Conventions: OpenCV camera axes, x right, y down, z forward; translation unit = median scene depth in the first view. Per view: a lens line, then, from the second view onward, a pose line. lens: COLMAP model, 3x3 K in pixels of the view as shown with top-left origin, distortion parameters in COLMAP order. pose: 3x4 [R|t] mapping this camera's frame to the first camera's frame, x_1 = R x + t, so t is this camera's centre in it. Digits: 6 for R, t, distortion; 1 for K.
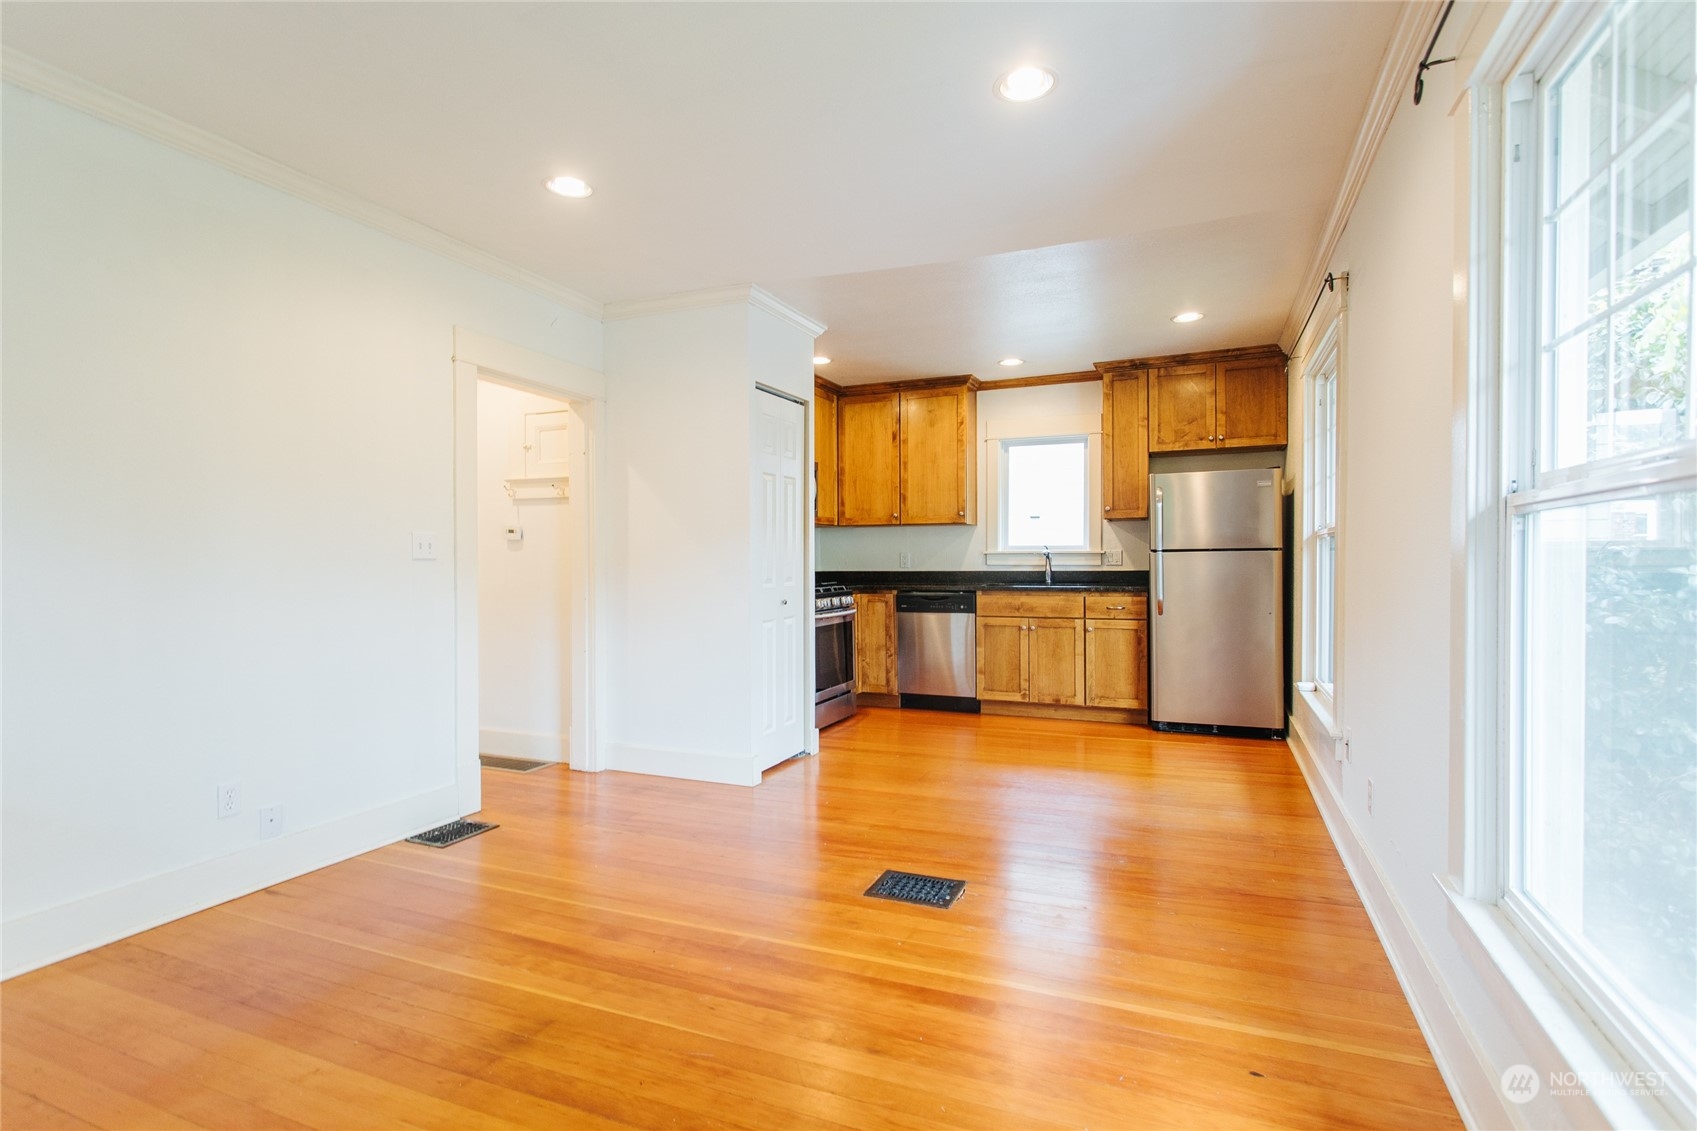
lens RADIAL K [[802.4, 0, 844.1], [0, 802.4, 566.2], [0, 0, 1]] dist [0.004718, -0.001382]
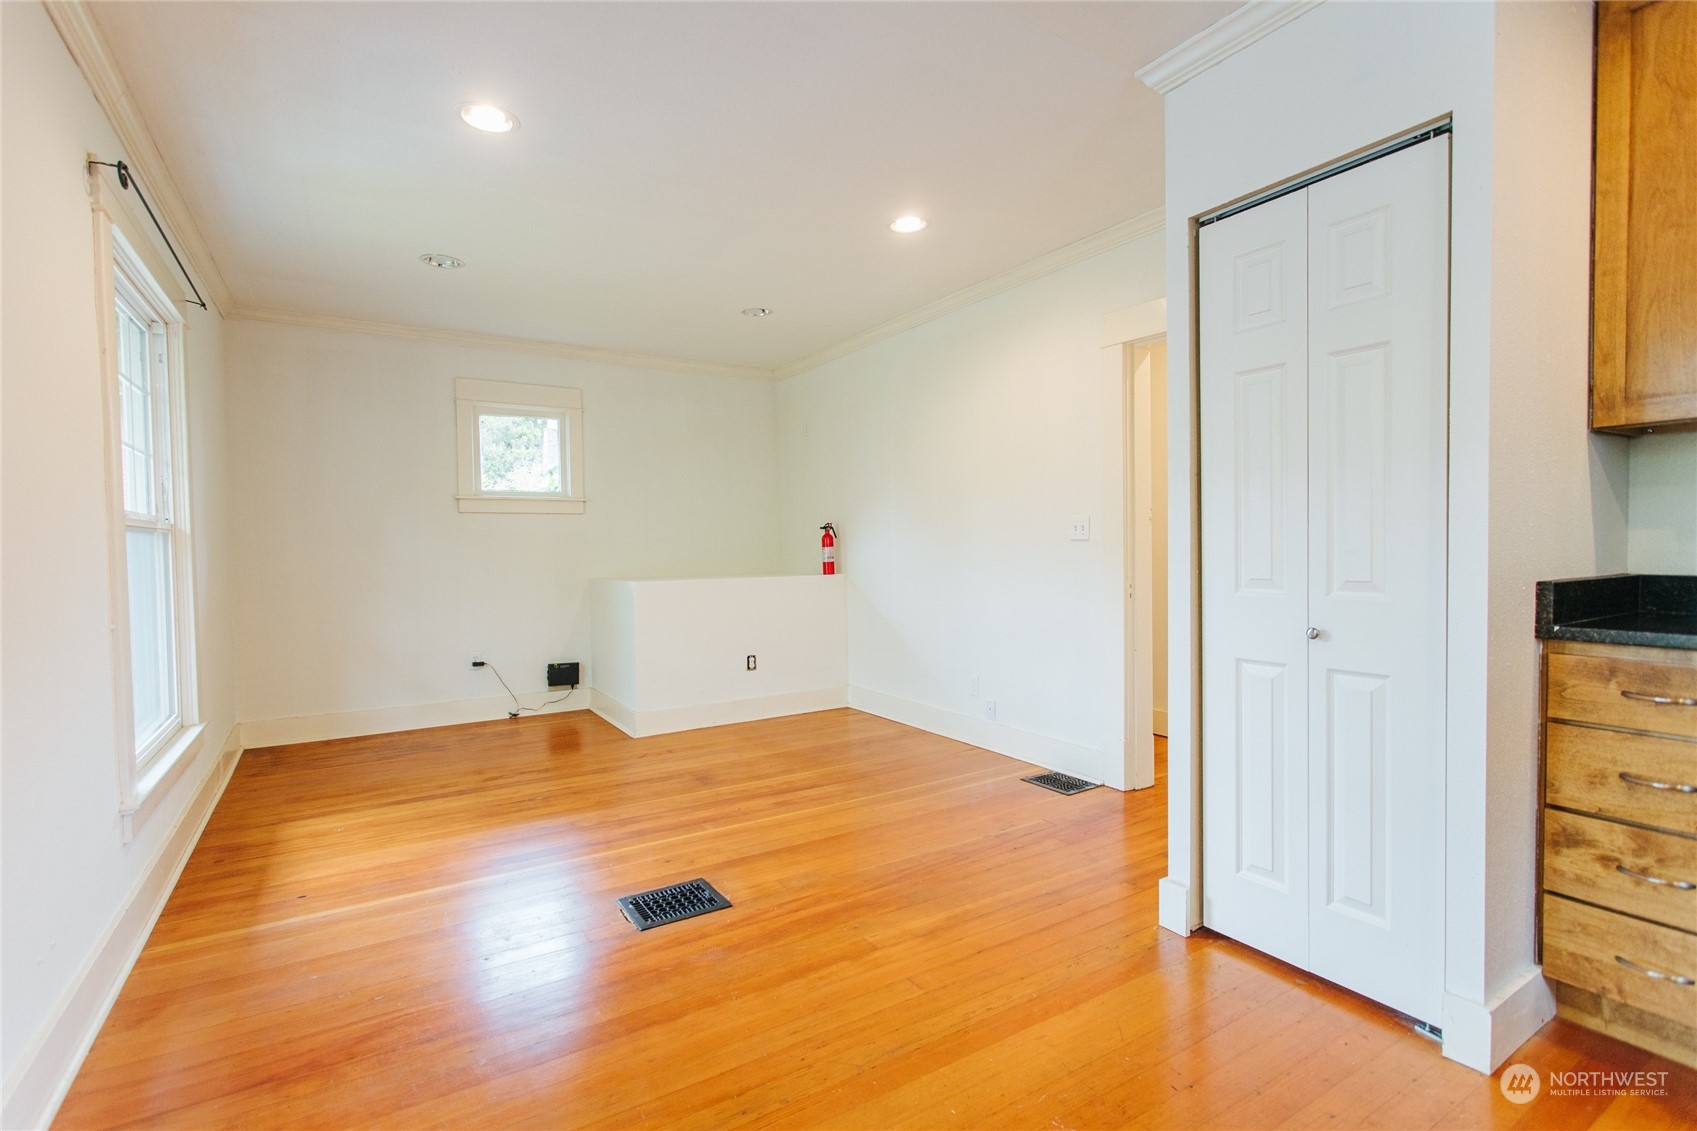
lens RADIAL K [[802.4, 0, 849.9], [0, 802.4, 565.8], [0, 0, 1]] dist [0.004718, -0.001382]
pose [[-0.561720, 0.033534, -0.826648, 1.005670], [0.008766, 0.999363, 0.034584, -0.023232], [0.827281, 0.012180, -0.561656, 2.325765]]
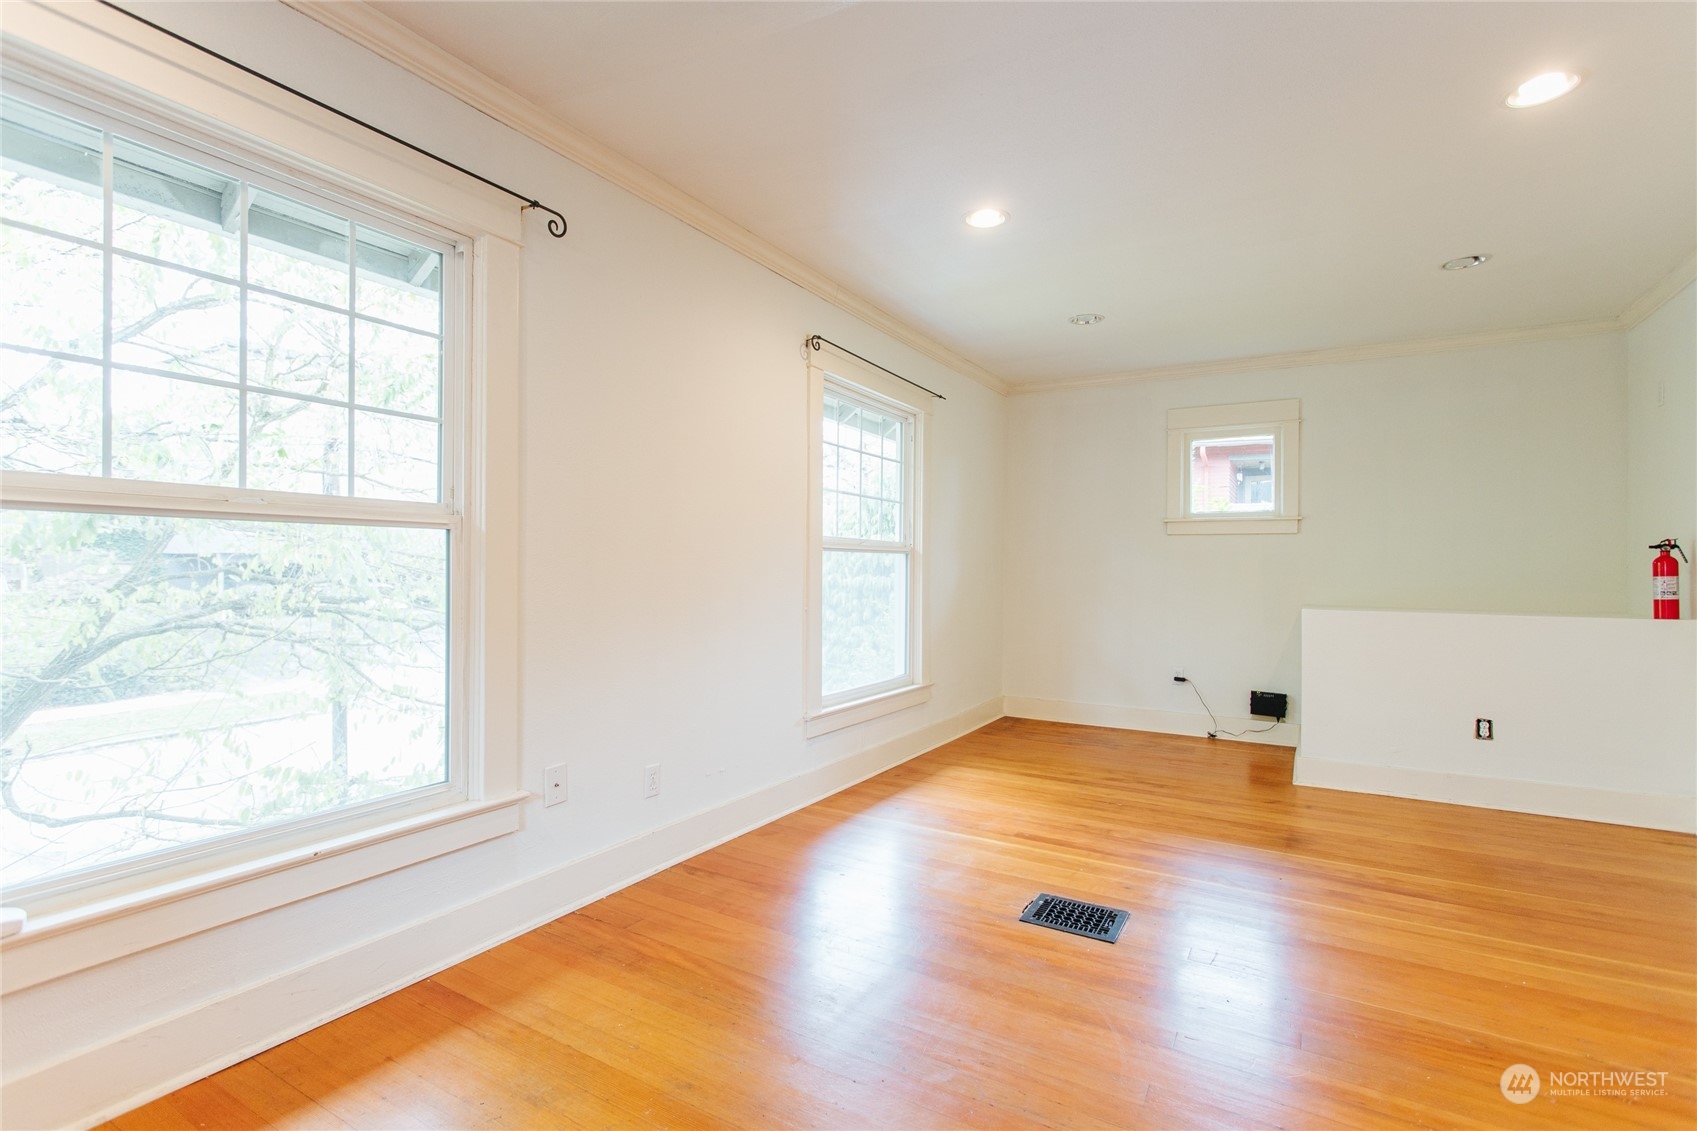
lens RADIAL K [[802.4, 0, 842.2], [0, 802.4, 569.5], [0, 0, 1]] dist [0.004718, -0.001382]
pose [[-0.991419, -0.003712, 0.130670, 0.330384], [-0.002619, 0.999960, 0.008538, -0.018956], [-0.130697, 0.008123, -0.991389, 2.719398]]
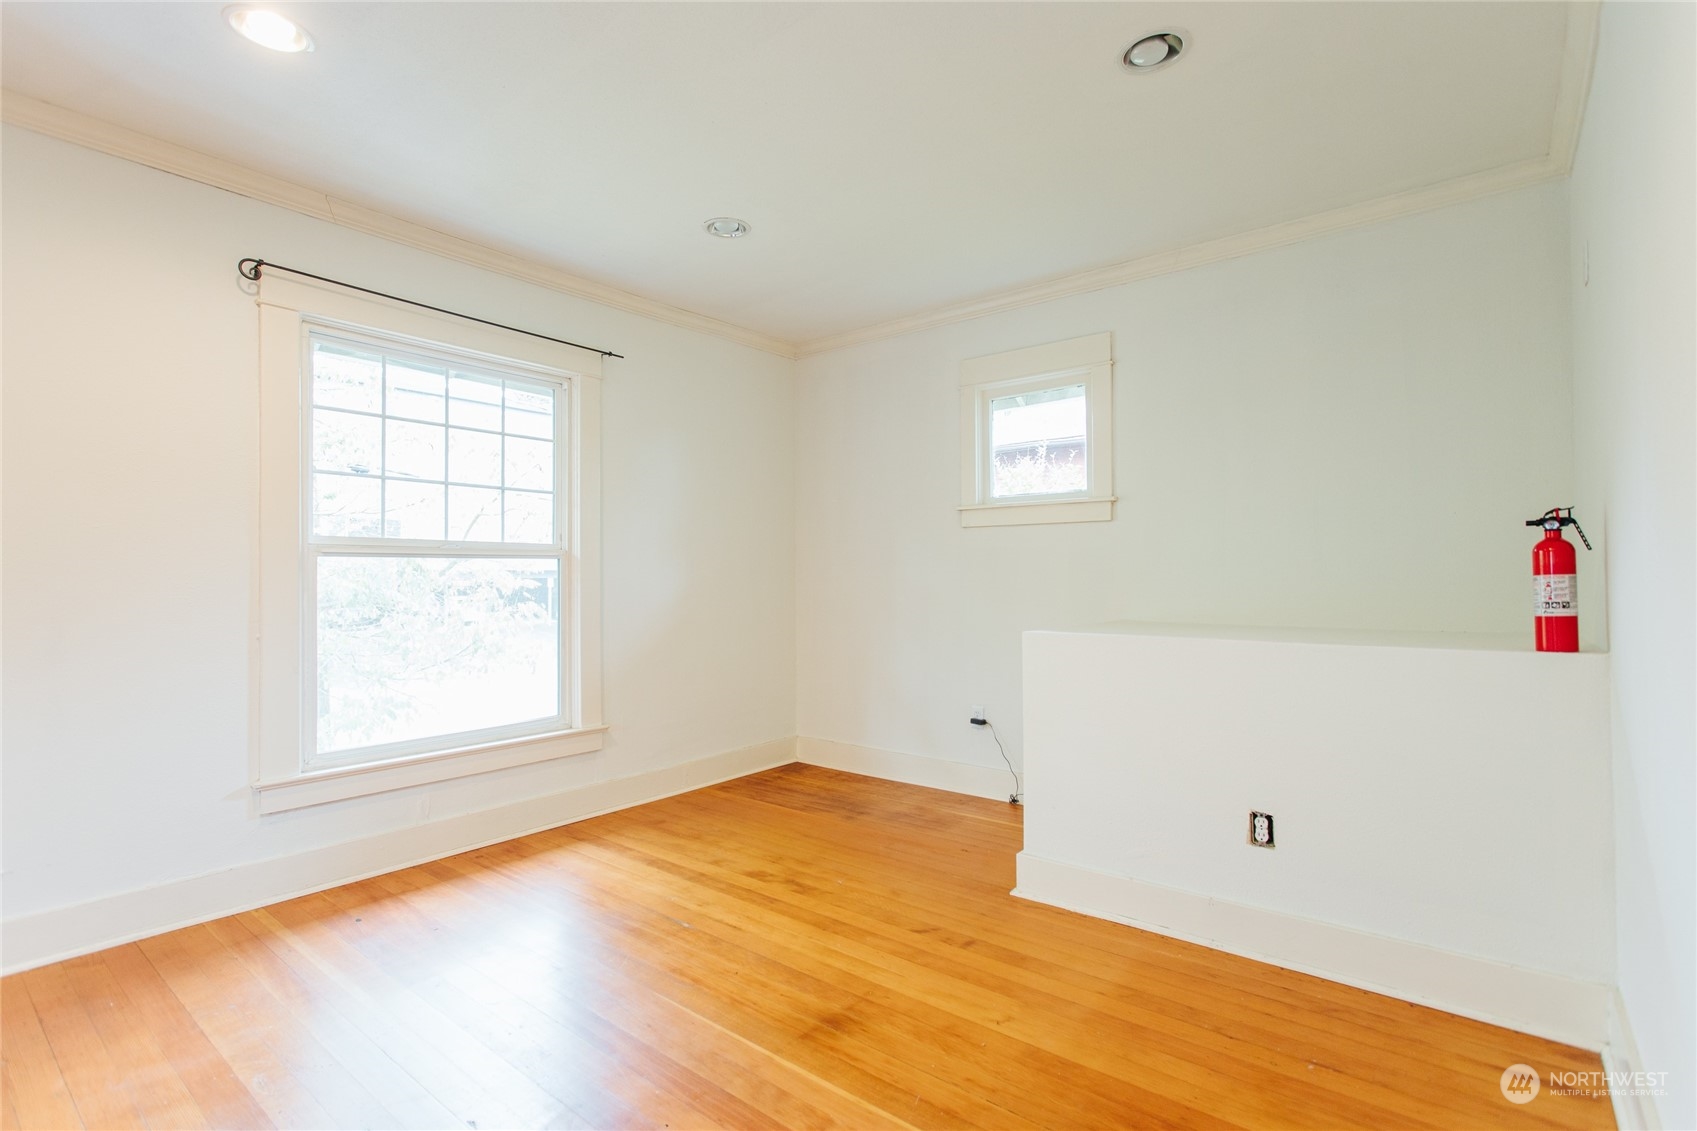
lens RADIAL K [[802.4, 0, 847.2], [0, 802.4, 568.0], [0, 0, 1]] dist [0.004718, -0.001382]
pose [[-0.960837, 0.013683, 0.276775, -0.688460], [0.013310, 0.999906, -0.003227, -0.009879], [-0.276793, 0.000583, -0.960929, 1.907231]]
